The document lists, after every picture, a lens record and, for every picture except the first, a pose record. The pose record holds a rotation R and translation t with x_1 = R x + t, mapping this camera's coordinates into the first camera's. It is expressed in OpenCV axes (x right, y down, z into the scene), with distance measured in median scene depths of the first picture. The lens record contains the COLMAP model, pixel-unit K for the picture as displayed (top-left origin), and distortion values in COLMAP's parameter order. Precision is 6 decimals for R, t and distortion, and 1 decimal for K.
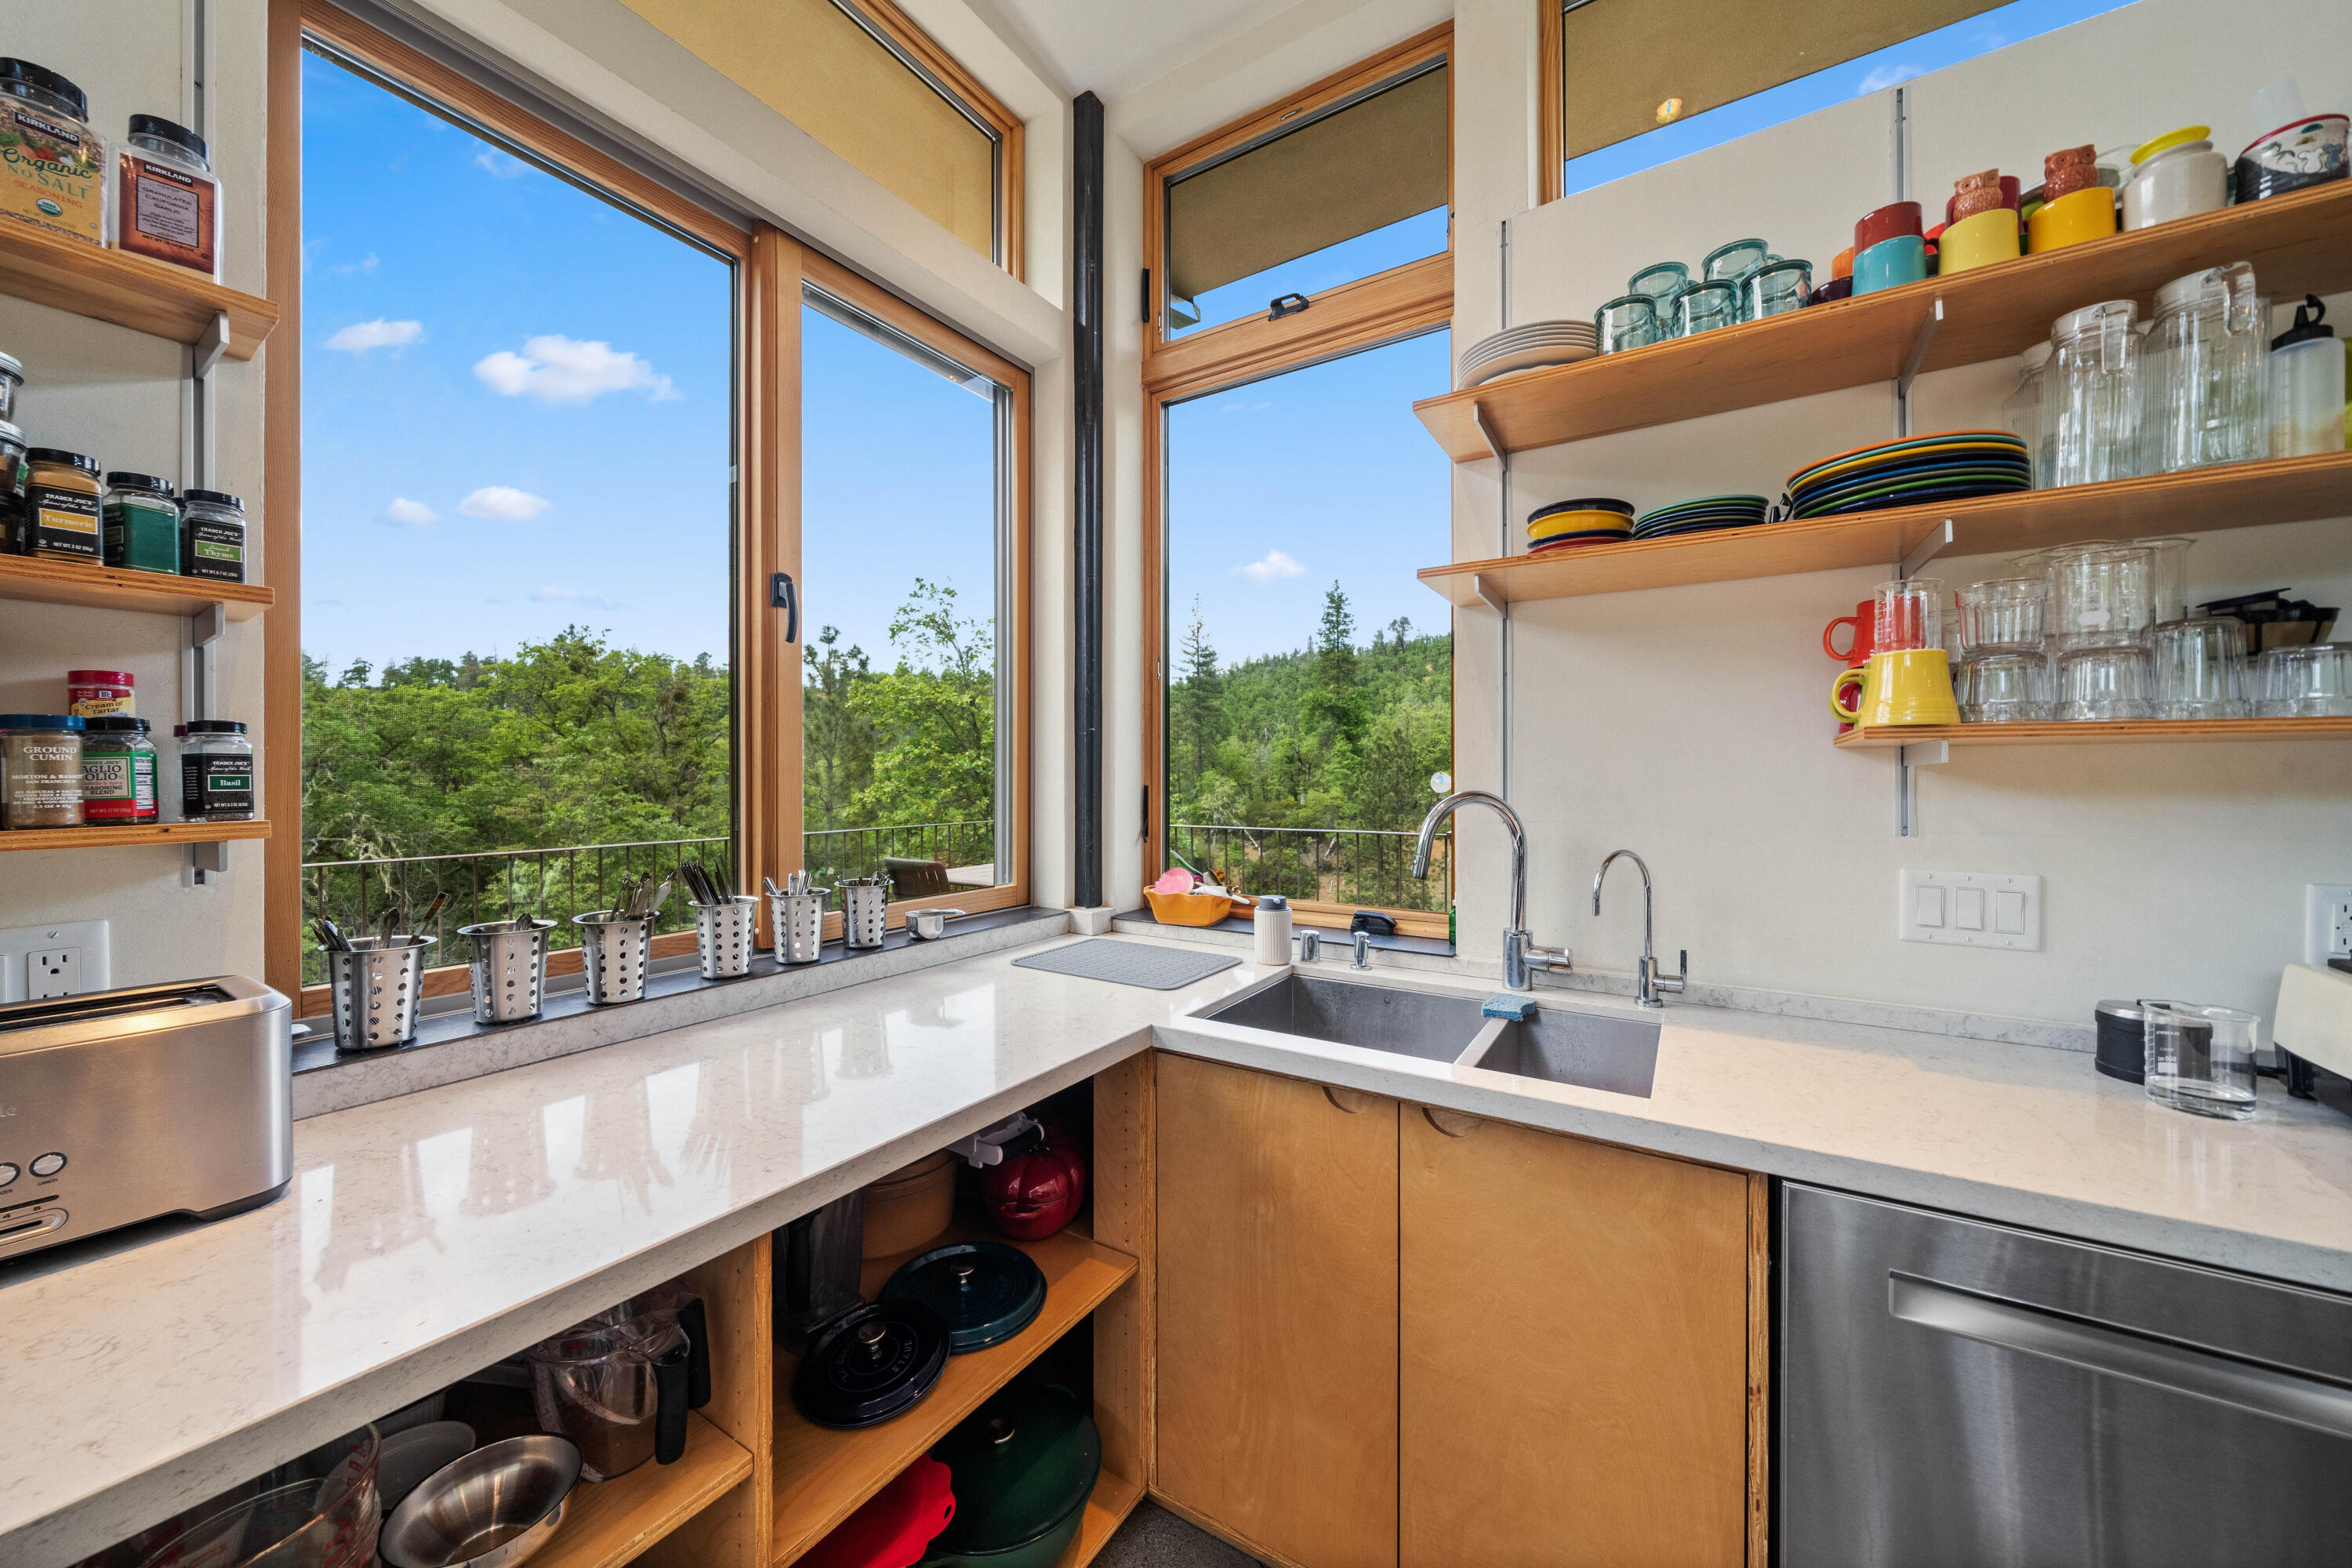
lens RADIAL K [[828.5, 0, 1172.7], [0, 828.5, 769.8], [0, 0, 1]] dist [-0.009229, 0.000002]
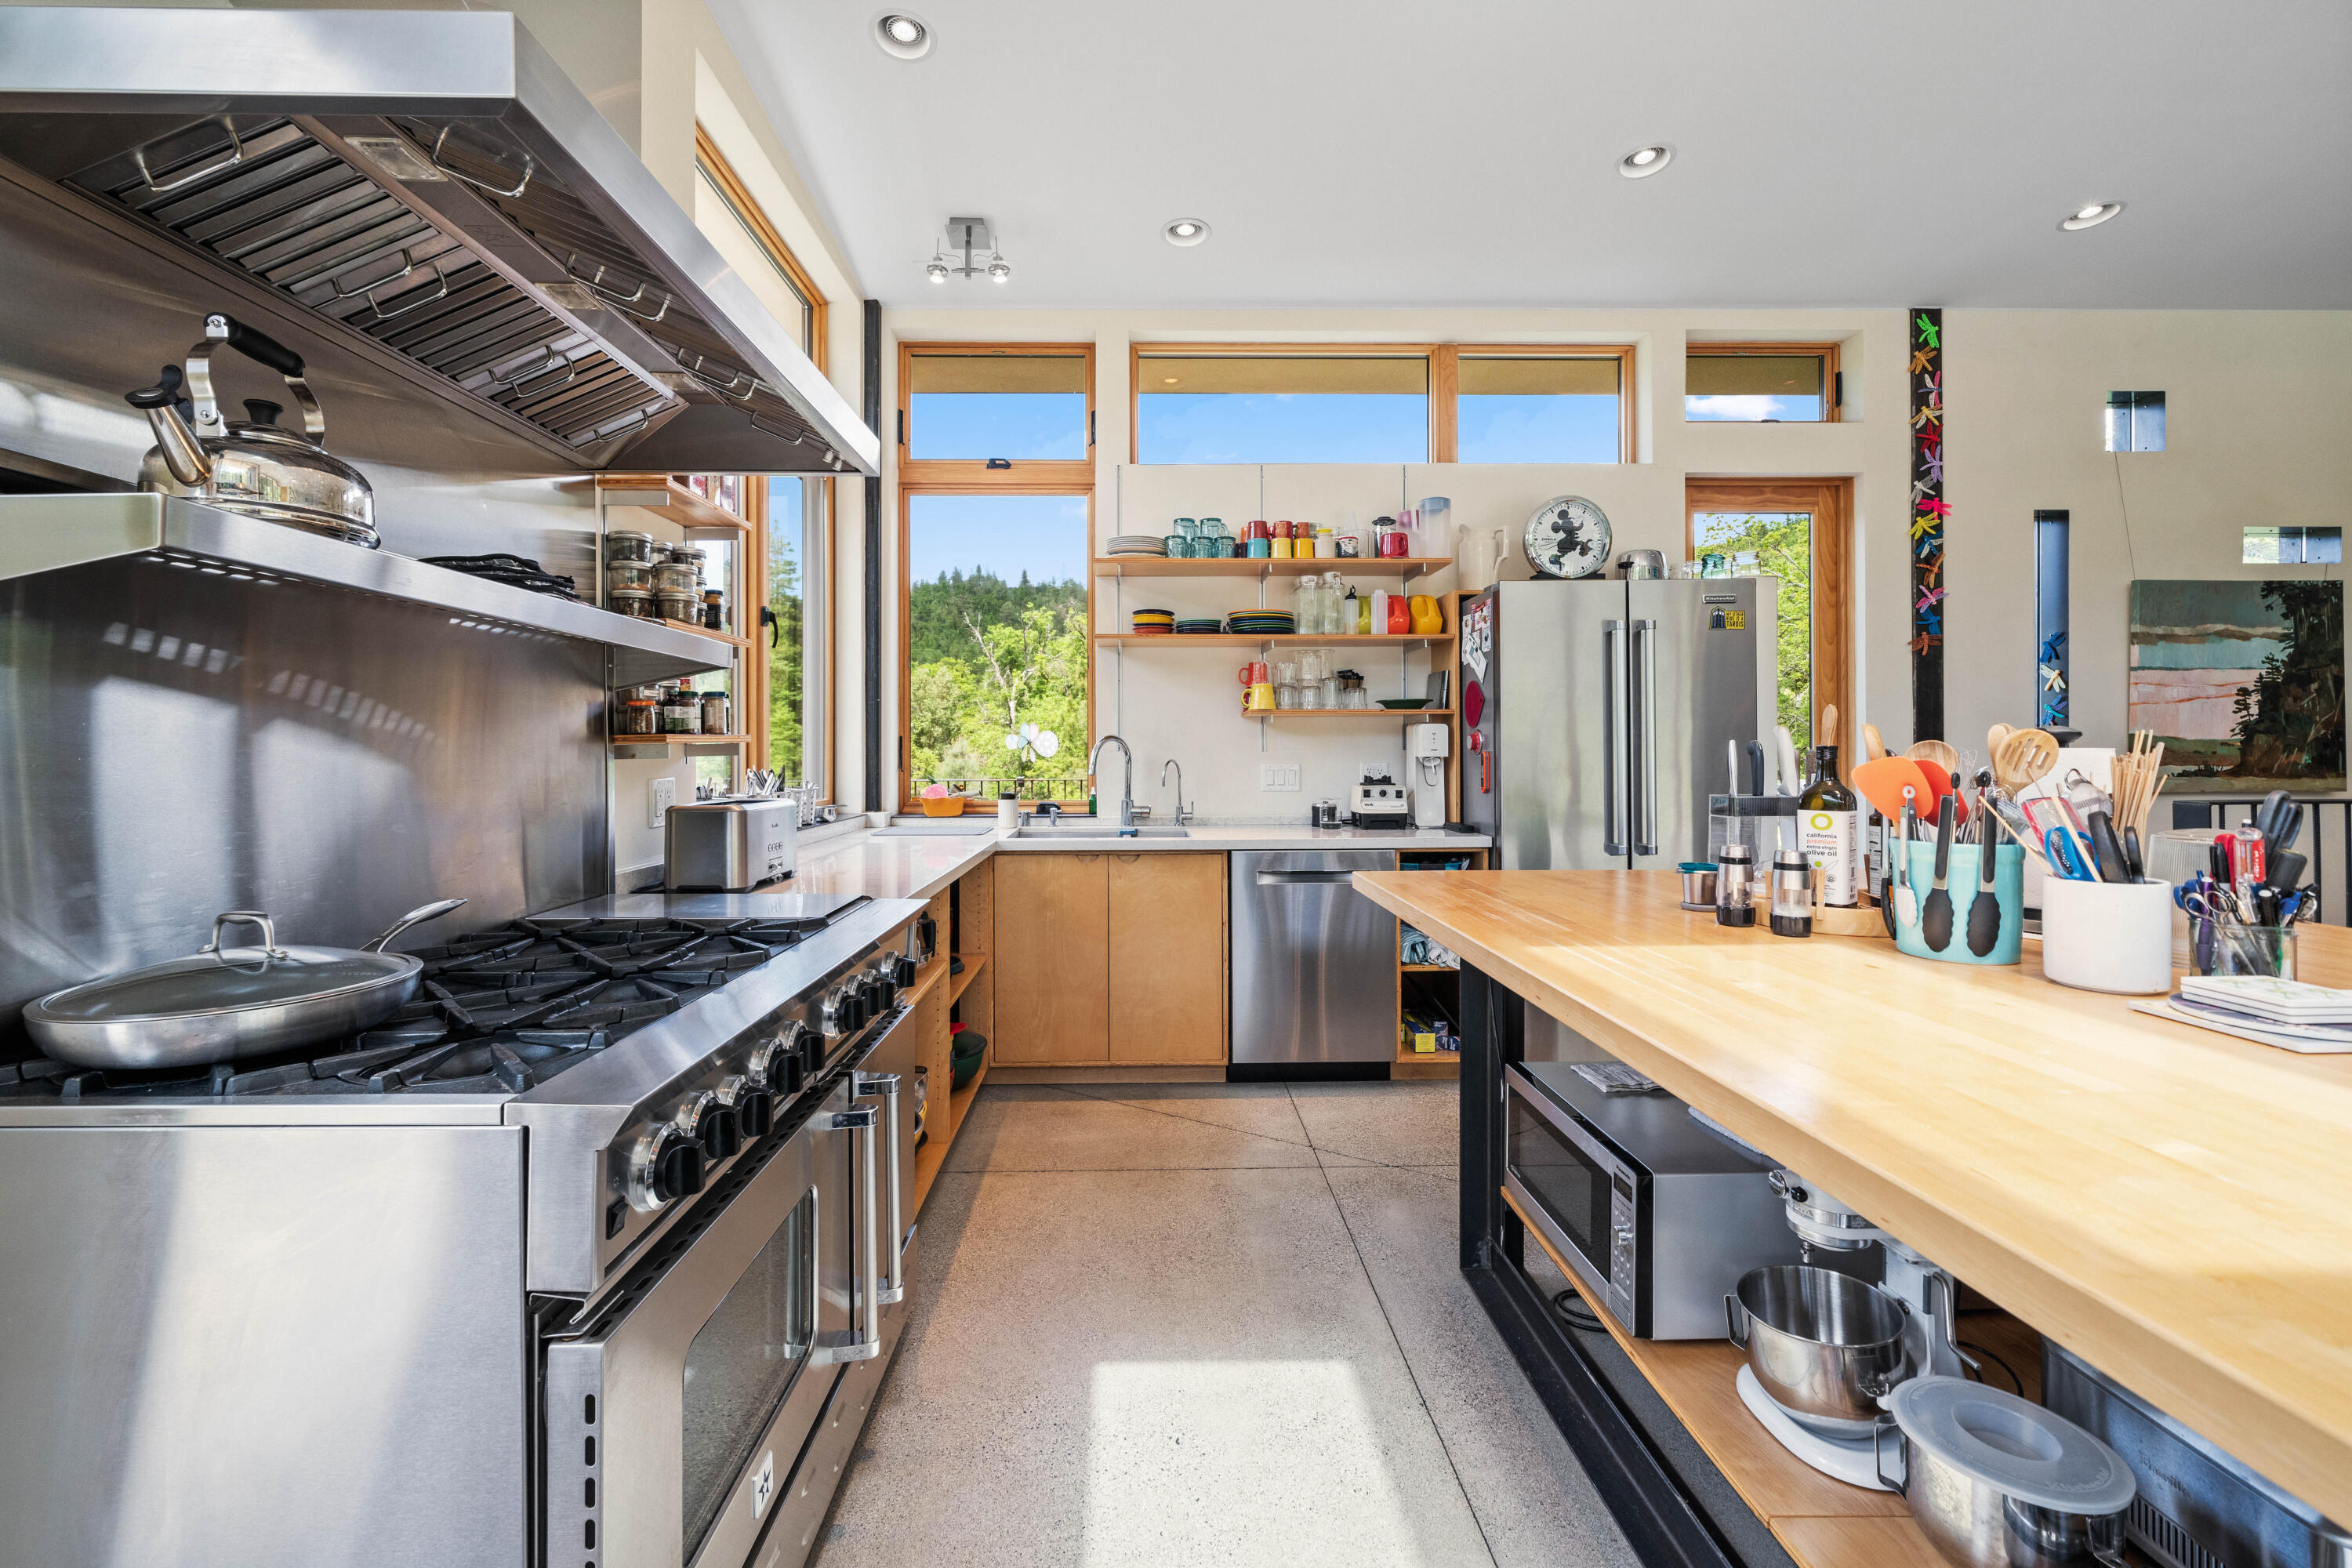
lens RADIAL K [[946.8, 0, 1167.3], [0, 946.8, 762.2], [0, 0, 1]] dist [0.000578, 0.000012]
pose [[0.816307, -0.012151, 0.577491, -1.003743], [0.001415, 0.999818, 0.019037, 0.052123], [-0.577617, -0.014723, 0.816175, -1.175809]]
